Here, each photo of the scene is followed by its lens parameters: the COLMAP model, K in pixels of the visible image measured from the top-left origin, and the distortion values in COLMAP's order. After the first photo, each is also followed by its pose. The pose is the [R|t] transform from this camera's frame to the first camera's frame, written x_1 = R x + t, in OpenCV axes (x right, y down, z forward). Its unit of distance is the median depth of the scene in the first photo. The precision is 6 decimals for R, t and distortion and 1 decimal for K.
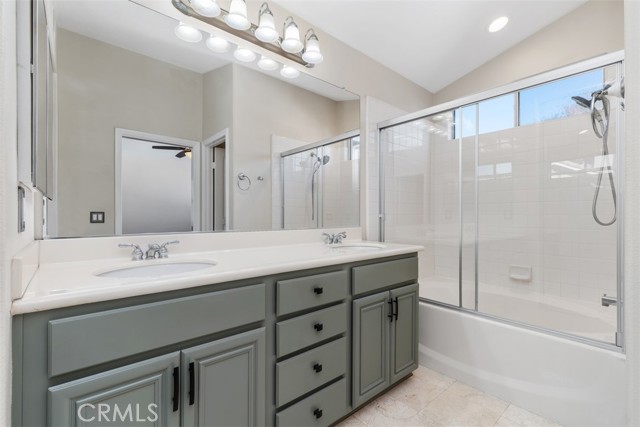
lens RADIAL K [[288.9, 0, 319.2], [0, 288.9, 213.2], [0, 0, 1]] dist [0.006036, 0.000132]
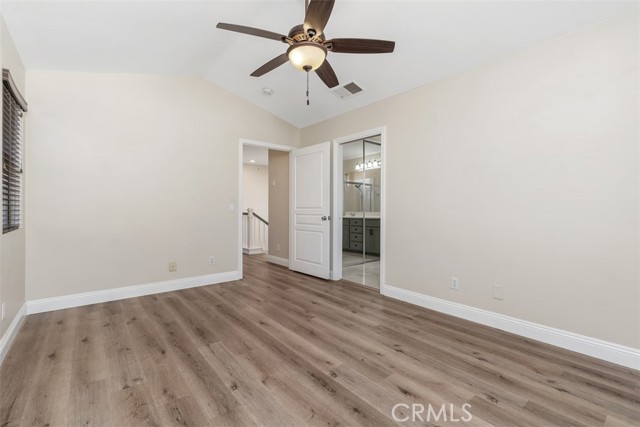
lens RADIAL K [[288.9, 0, 319.2], [0, 288.9, 213.2], [0, 0, 1]] dist [0.006036, 0.000132]
pose [[-0.030924, 0.011895, -0.999451, 3.700033], [0.004833, 0.999919, 0.011751, 0.026969], [0.999510, -0.004467, -0.030979, 0.373161]]
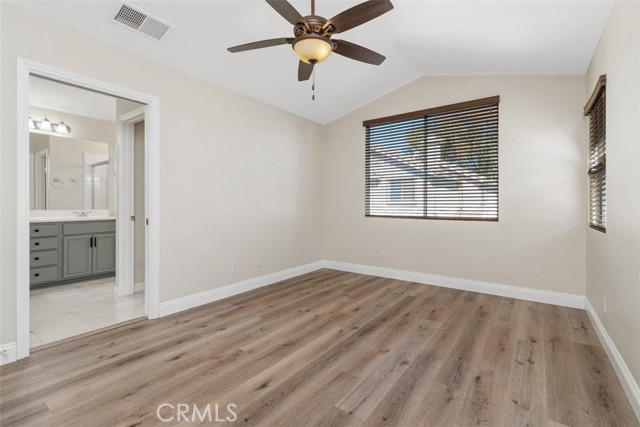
lens RADIAL K [[293.7, 0, 322.7], [0, 293.7, 202.0], [0, 0, 1]] dist [0.012832, -0.000077]
pose [[0.973800, -0.001025, 0.227403, 1.397766], [0.000527, 0.999997, 0.002248, -0.008213], [-0.227405, -0.002070, 0.973798, -1.660147]]
